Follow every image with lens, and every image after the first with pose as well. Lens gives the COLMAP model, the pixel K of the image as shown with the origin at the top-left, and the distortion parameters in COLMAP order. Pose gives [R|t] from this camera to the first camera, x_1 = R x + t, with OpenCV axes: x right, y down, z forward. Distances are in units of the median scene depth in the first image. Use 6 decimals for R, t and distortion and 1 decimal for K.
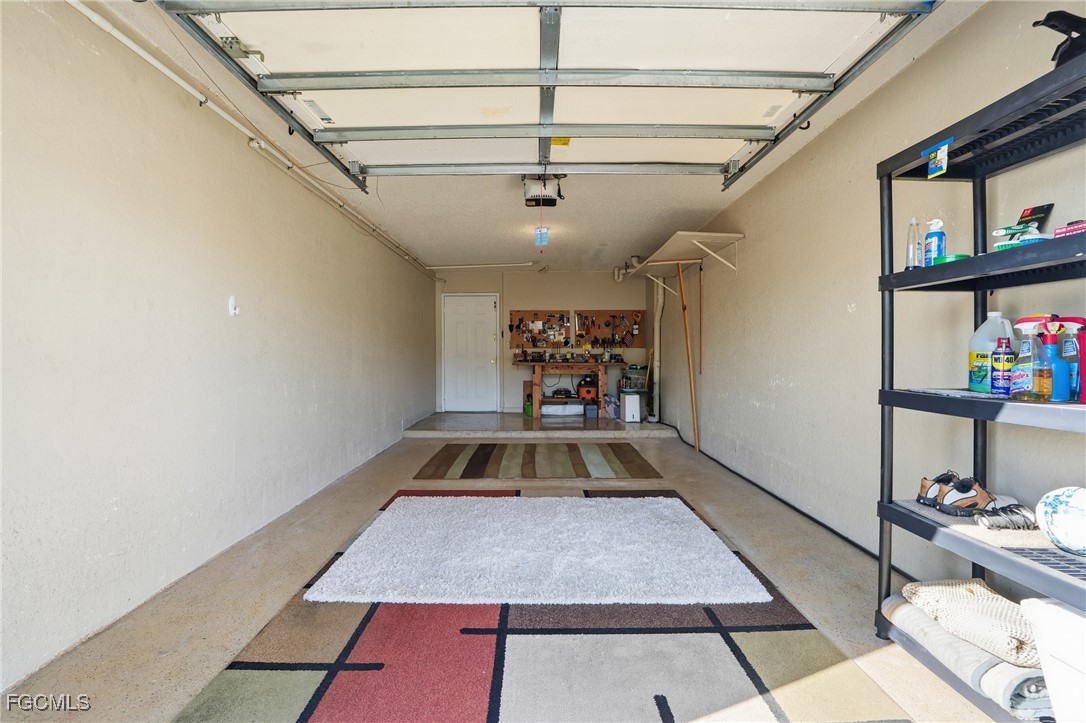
lens RADIAL K [[496.2, 0, 535.2], [0, 496.2, 359.7], [0, 0, 1]] dist [-0.059331, 0.006693]
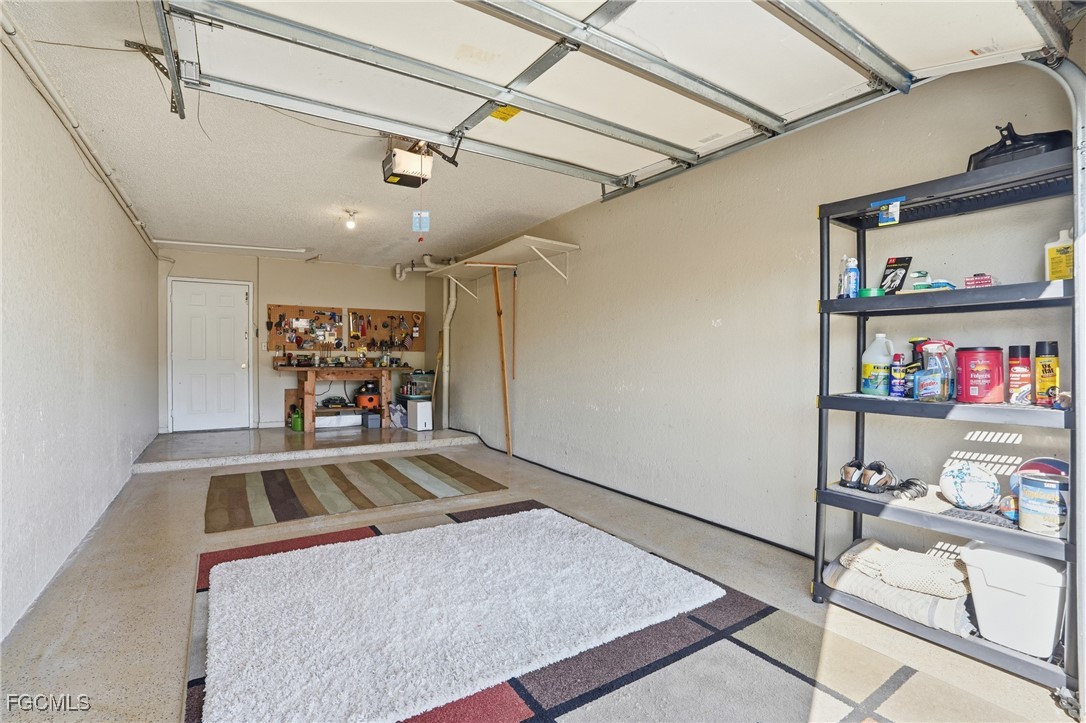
lens RADIAL K [[496.2, 0, 543.5], [0, 496.2, 364.0], [0, 0, 1]] dist [-0.059331, 0.006693]
pose [[0.840108, -0.000824, 0.542419, -0.280733], [-0.001623, 0.999991, 0.004033, -0.011048], [-0.542417, -0.004268, 0.840098, 0.196793]]
